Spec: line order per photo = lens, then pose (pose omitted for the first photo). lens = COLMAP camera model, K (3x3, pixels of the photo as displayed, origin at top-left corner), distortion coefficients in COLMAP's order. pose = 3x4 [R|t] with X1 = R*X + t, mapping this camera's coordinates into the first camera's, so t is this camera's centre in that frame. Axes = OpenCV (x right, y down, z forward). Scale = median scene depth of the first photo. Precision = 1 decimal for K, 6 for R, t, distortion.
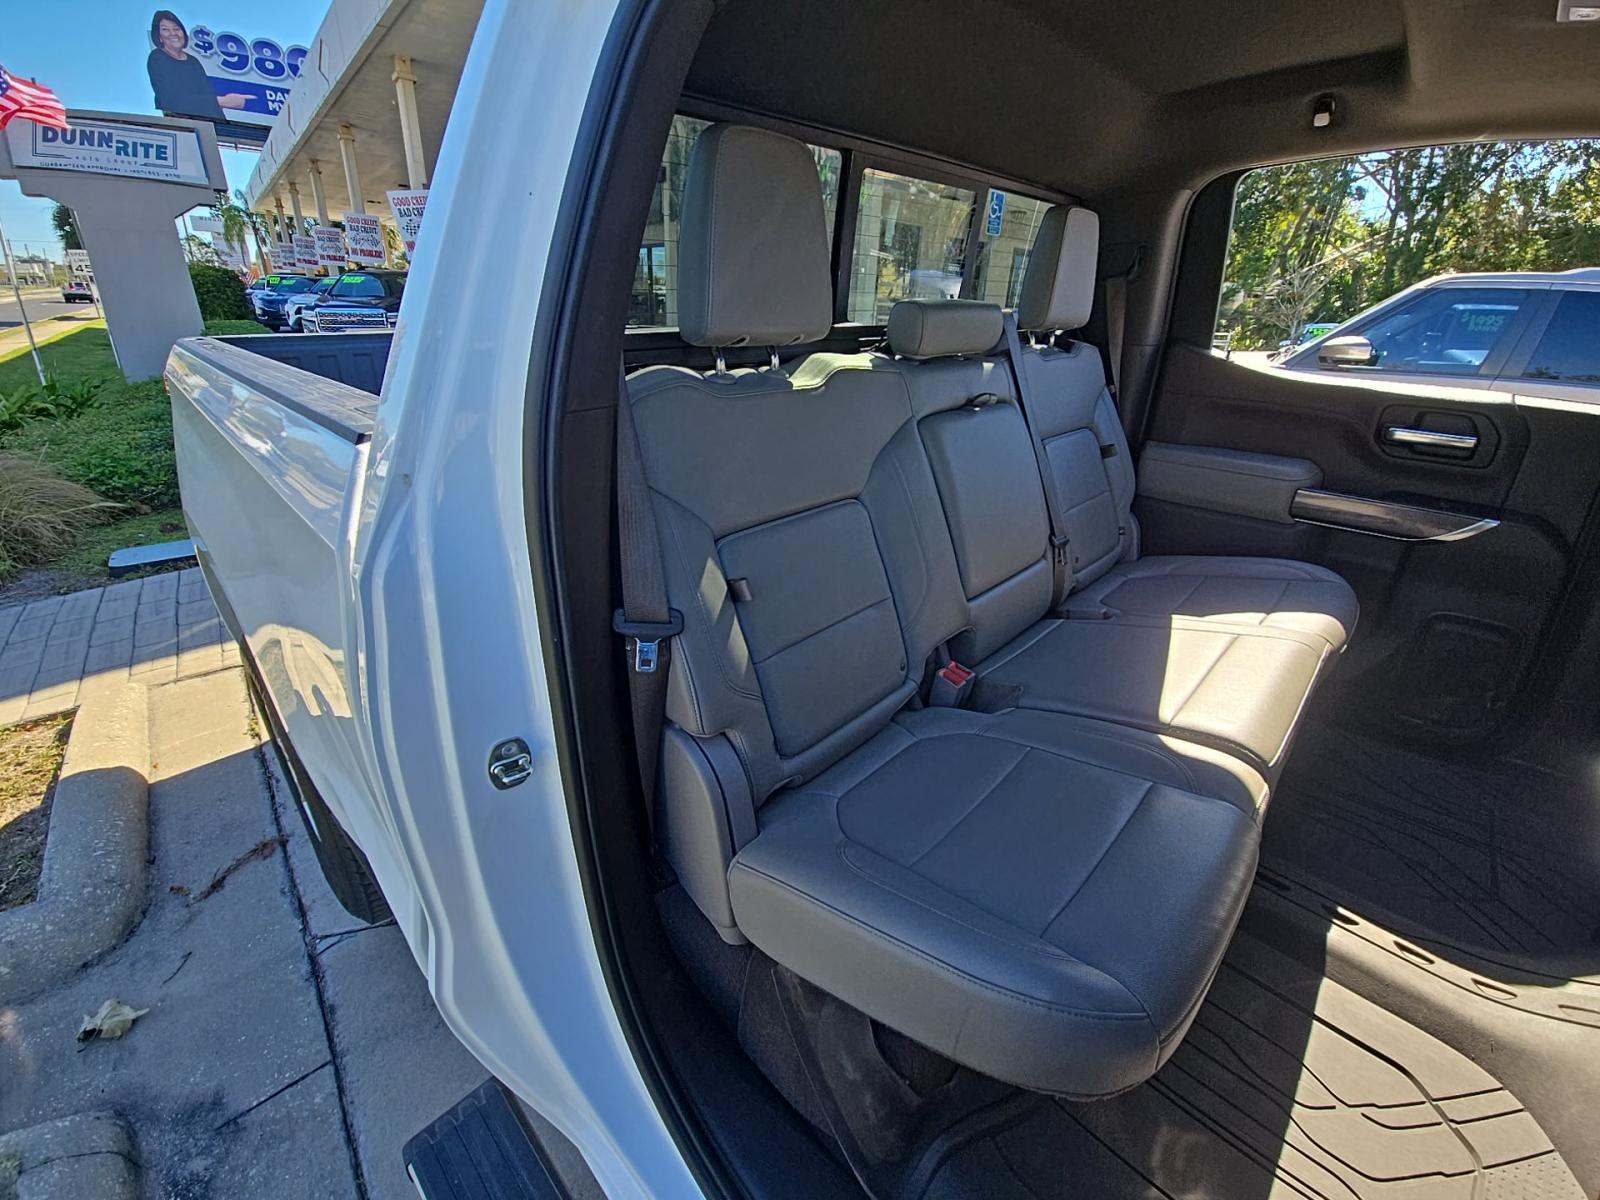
lens RADIAL K [[656.1, 0, 789.3], [0, 656.1, 575.2], [0, 0, 1]] dist [0.057658, -0.032783]
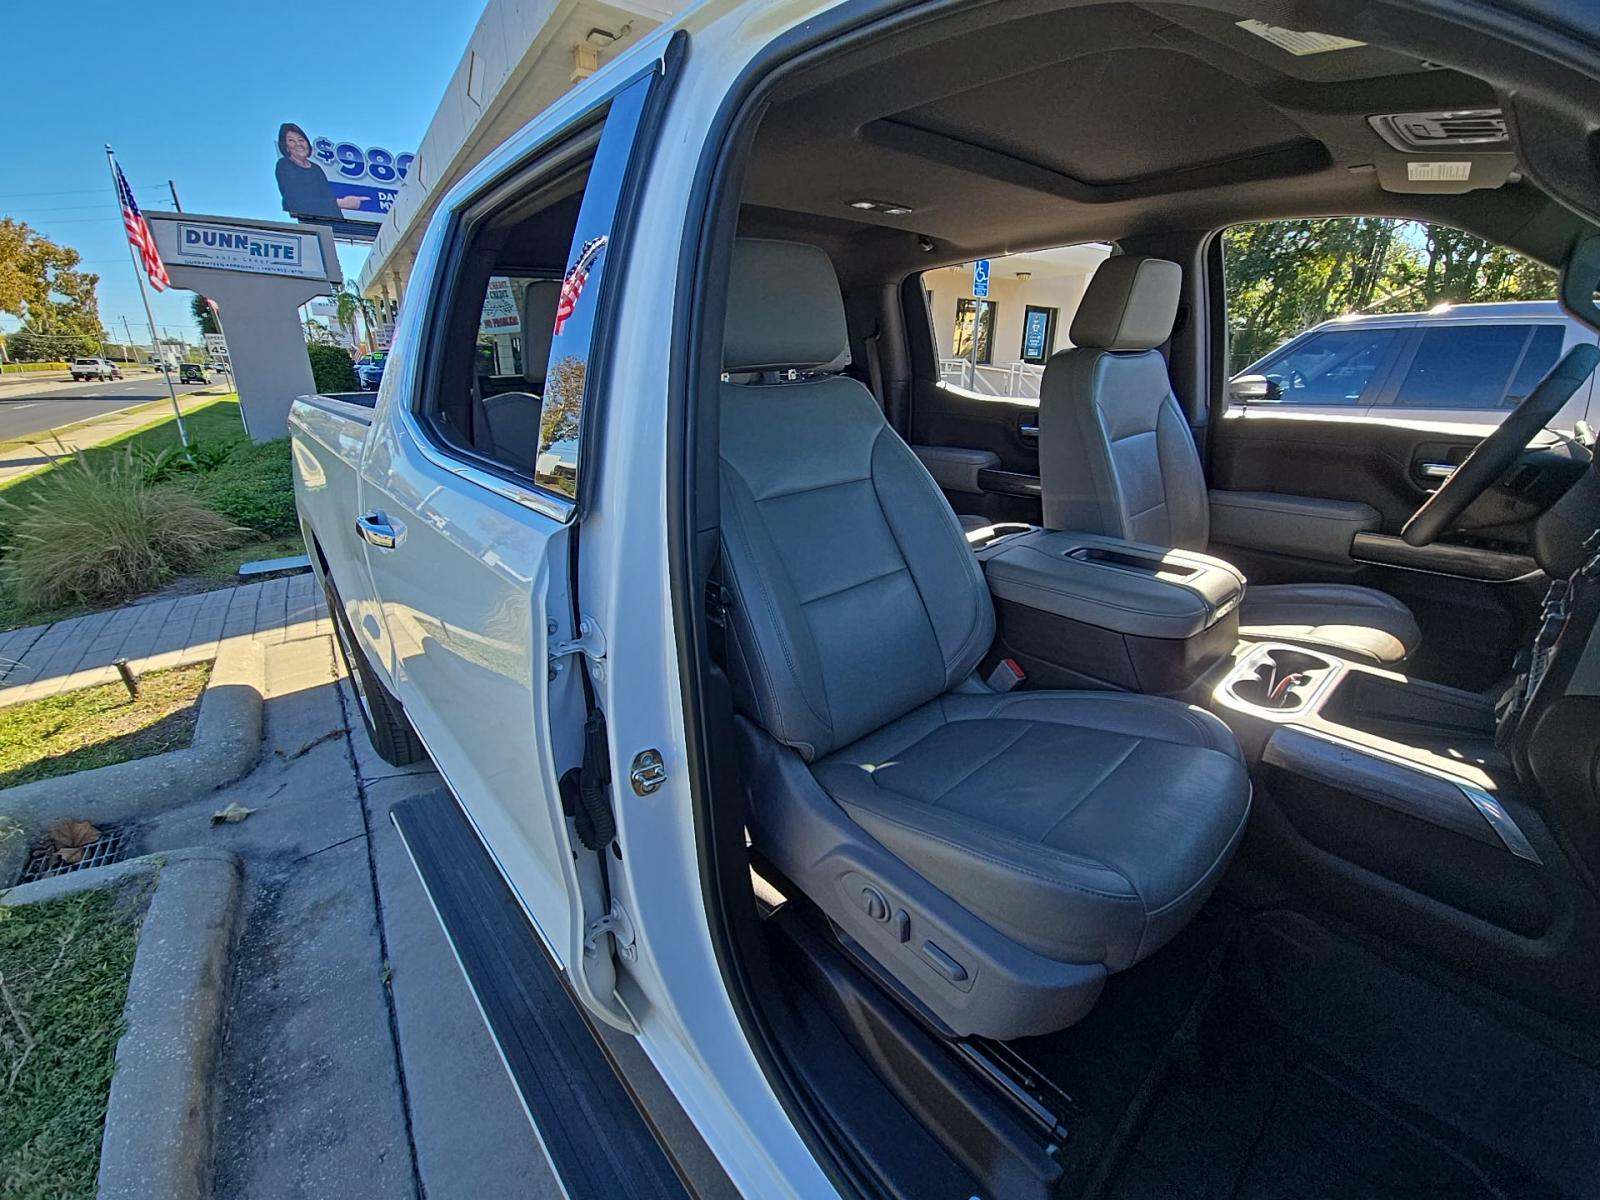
lens RADIAL K [[665.2, 0, 798.5], [0, 665.2, 585.1], [0, 0, 1]] dist [0.000513, -0.000264]
pose [[0.996639, -0.003730, -0.081839, 0.116228], [-0.001319, 0.998103, -0.061557, 0.056064], [0.081913, 0.061458, 0.994743, -0.128451]]
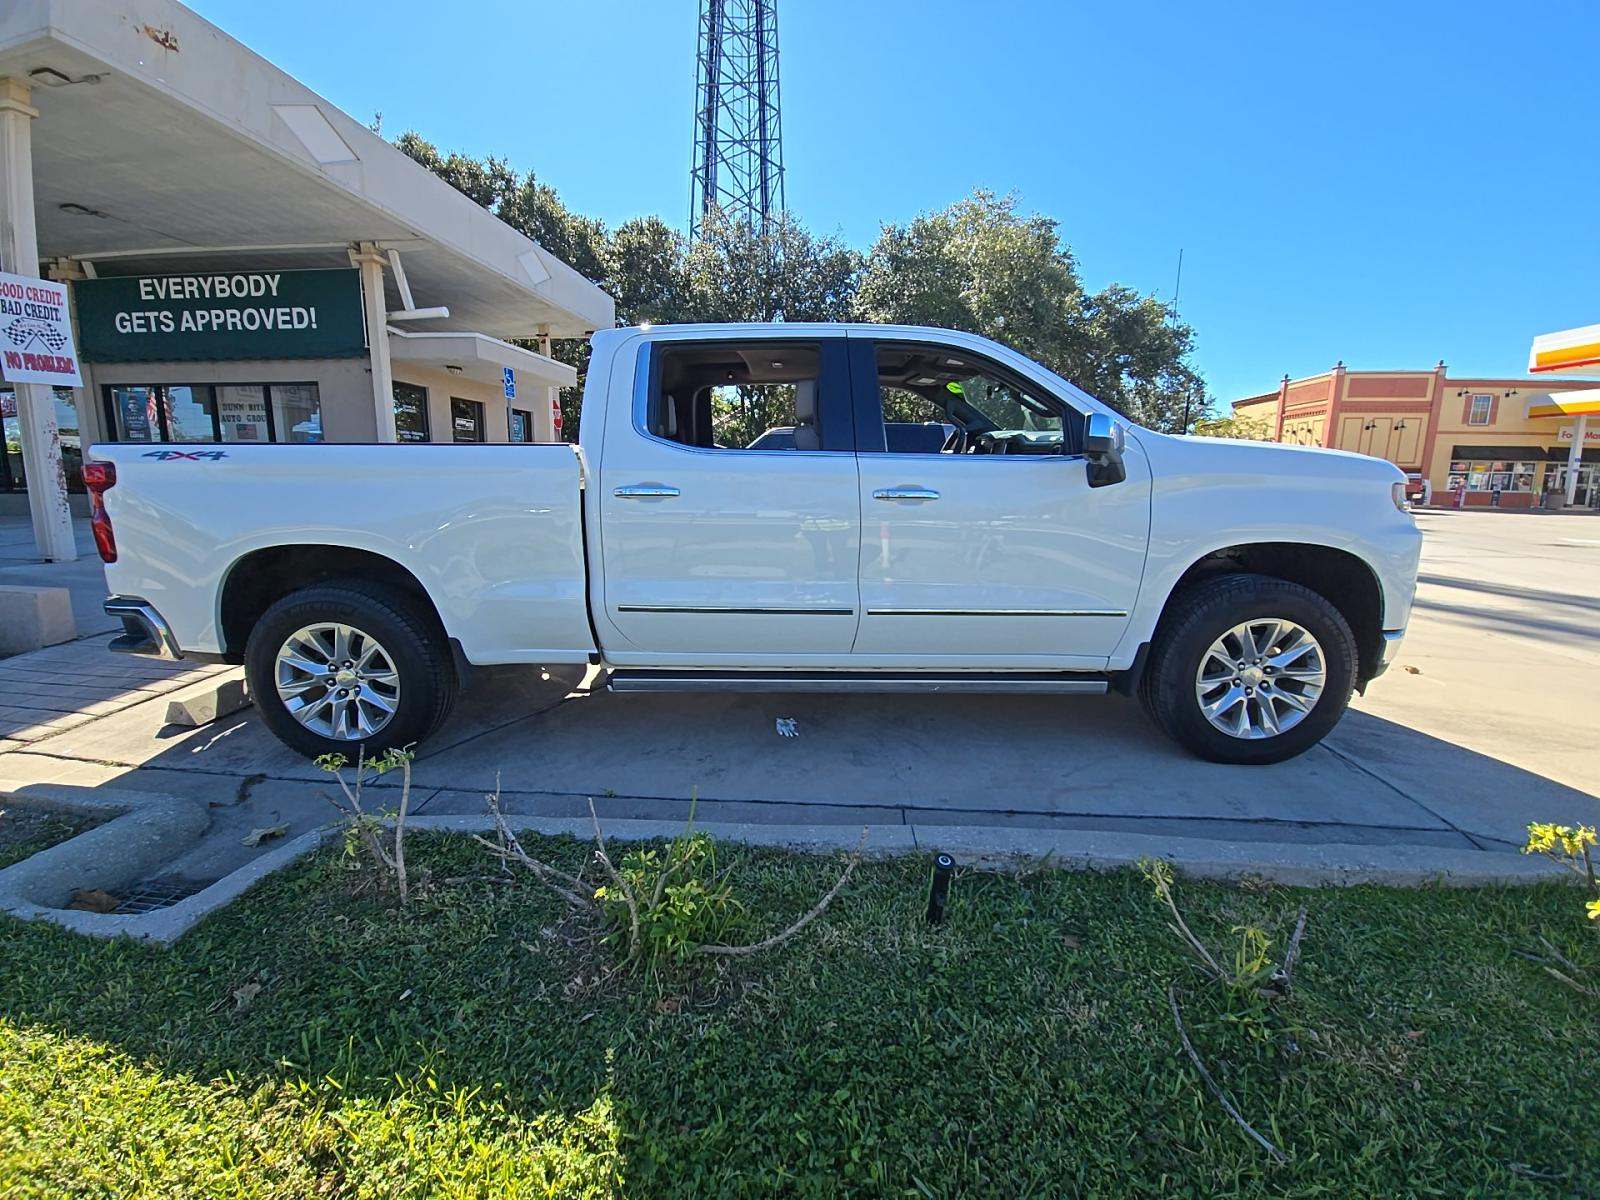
lens RADIAL K [[665.2, 0, 798.5], [0, 665.2, 585.1], [0, 0, 1]] dist [0.000513, -0.000264]
pose [[0.727105, -0.143437, 0.671375, -0.275105], [0.273793, 0.957380, -0.091980, 0.151732], [-0.629568, 0.250697, 0.735387, -0.289991]]
